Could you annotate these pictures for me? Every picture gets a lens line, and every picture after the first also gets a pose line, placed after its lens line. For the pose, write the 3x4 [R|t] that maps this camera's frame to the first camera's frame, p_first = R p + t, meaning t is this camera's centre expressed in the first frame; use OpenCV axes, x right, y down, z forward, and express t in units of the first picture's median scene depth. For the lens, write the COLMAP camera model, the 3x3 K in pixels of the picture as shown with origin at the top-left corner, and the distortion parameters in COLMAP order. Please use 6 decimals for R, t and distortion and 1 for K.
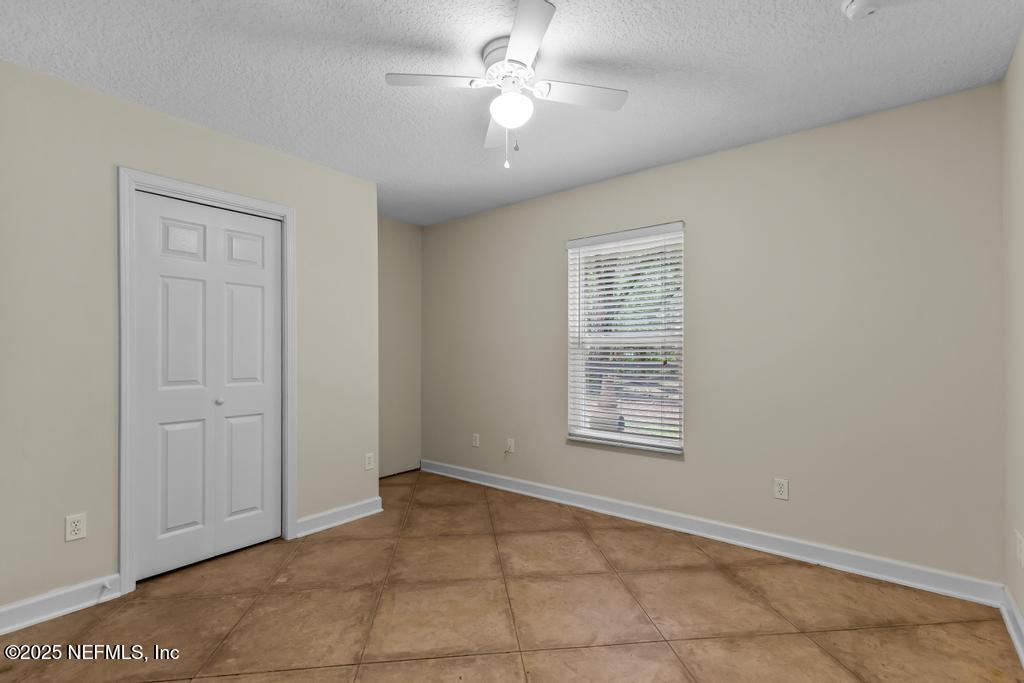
lens RADIAL K [[467.4, 0, 505.4], [0, 467.4, 343.0], [0, 0, 1]] dist [0.010307, -0.000883]
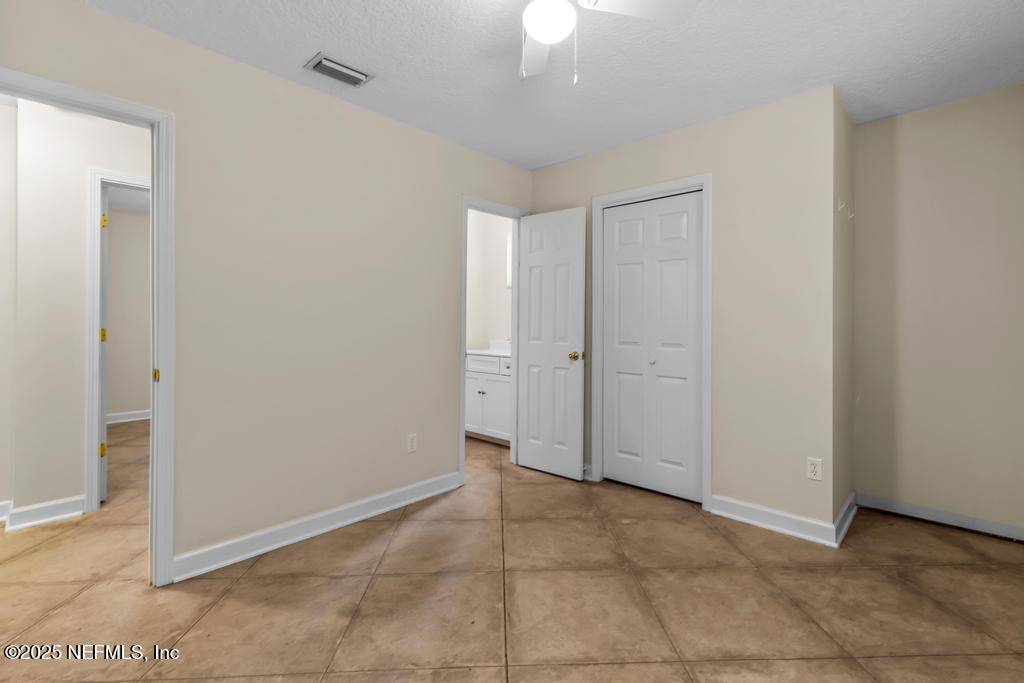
lens RADIAL K [[467.4, 0, 515.2], [0, 467.4, 318.0], [0, 0, 1]] dist [0.010307, -0.000883]
pose [[-0.052990, -0.006348, -0.998575, 0.641669], [0.011780, 0.999906, -0.006982, 0.018950], [0.998526, -0.012133, -0.052911, 0.768649]]
